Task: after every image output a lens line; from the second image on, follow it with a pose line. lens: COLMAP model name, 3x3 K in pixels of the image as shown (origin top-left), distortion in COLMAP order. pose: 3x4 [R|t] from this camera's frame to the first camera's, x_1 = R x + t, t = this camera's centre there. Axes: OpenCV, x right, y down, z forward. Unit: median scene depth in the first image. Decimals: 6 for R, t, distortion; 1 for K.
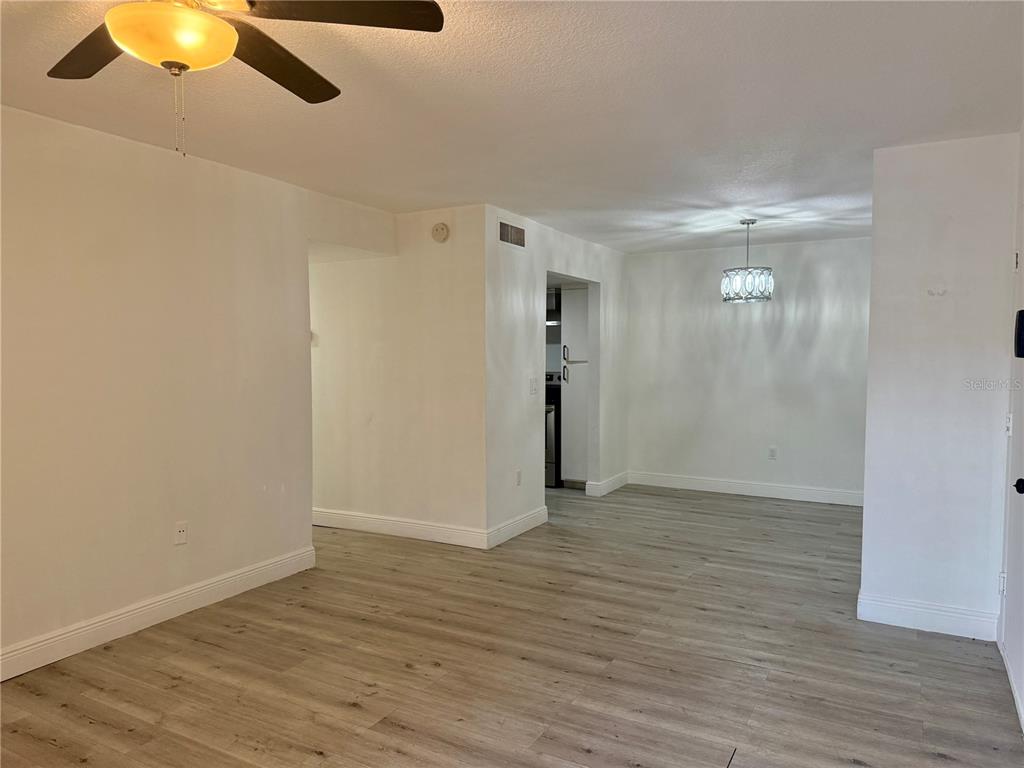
lens RADIAL K [[717.1, 0, 508.8], [0, 717.1, 380.9], [0, 0, 1]] dist [0.079343, -0.083561]
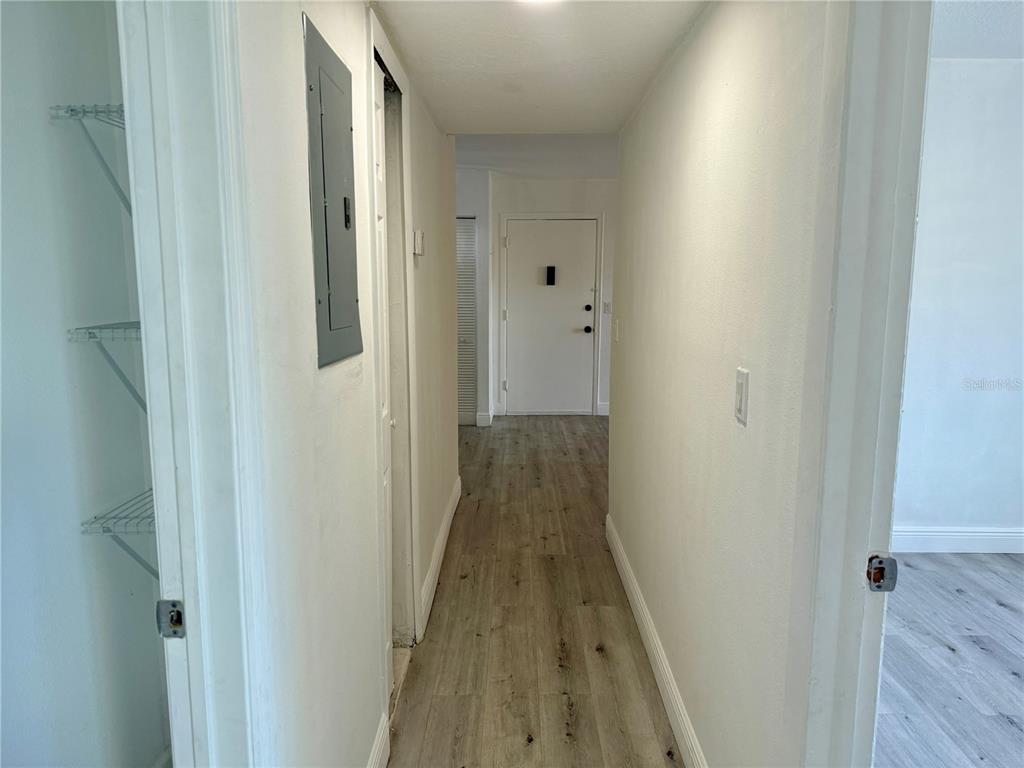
lens RADIAL K [[717.1, 0, 511.9], [0, 717.1, 389.6], [0, 0, 1]] dist [0.079343, -0.083561]
pose [[-0.481588, -0.128690, 0.866898, -1.085402], [0.036464, 0.985362, 0.166532, -0.068600], [-0.875639, 0.111810, -0.469845, 1.729200]]
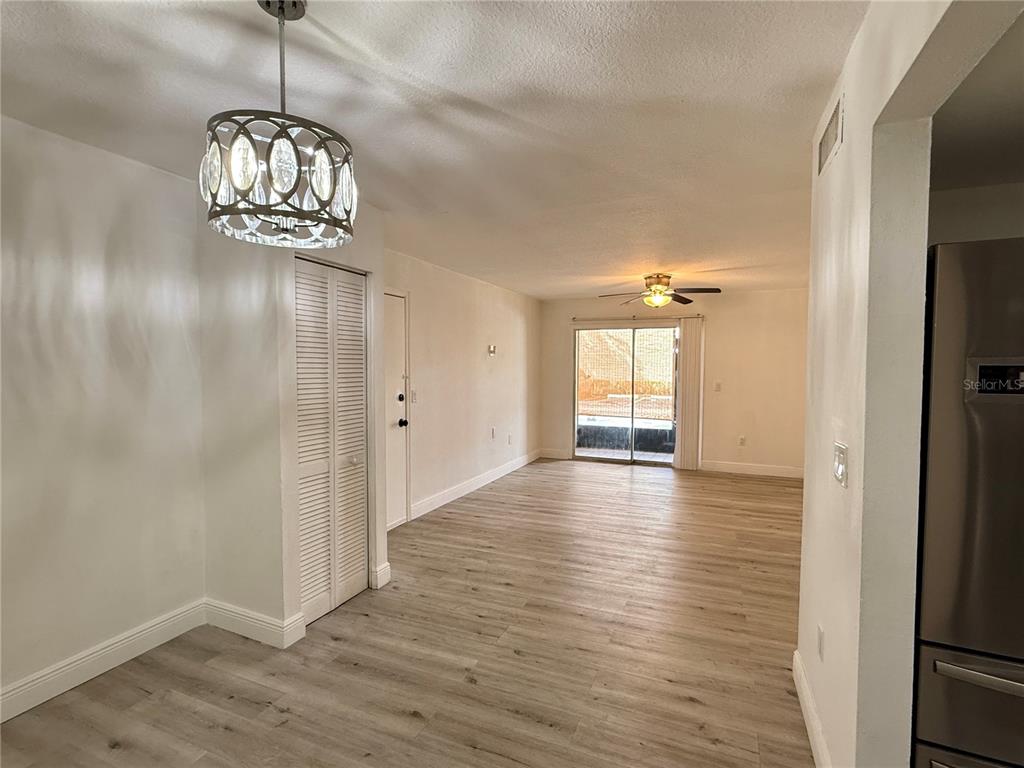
lens RADIAL K [[496.6, 0, 513.1], [0, 496.6, 384.0], [0, 0, 1]] dist [0.000908, -0.000438]
pose [[-0.993661, -0.000582, -0.112421, 0.348225], [-0.009862, 0.996583, 0.082006, -0.082917], [0.111989, 0.082595, -0.990271, 1.769811]]
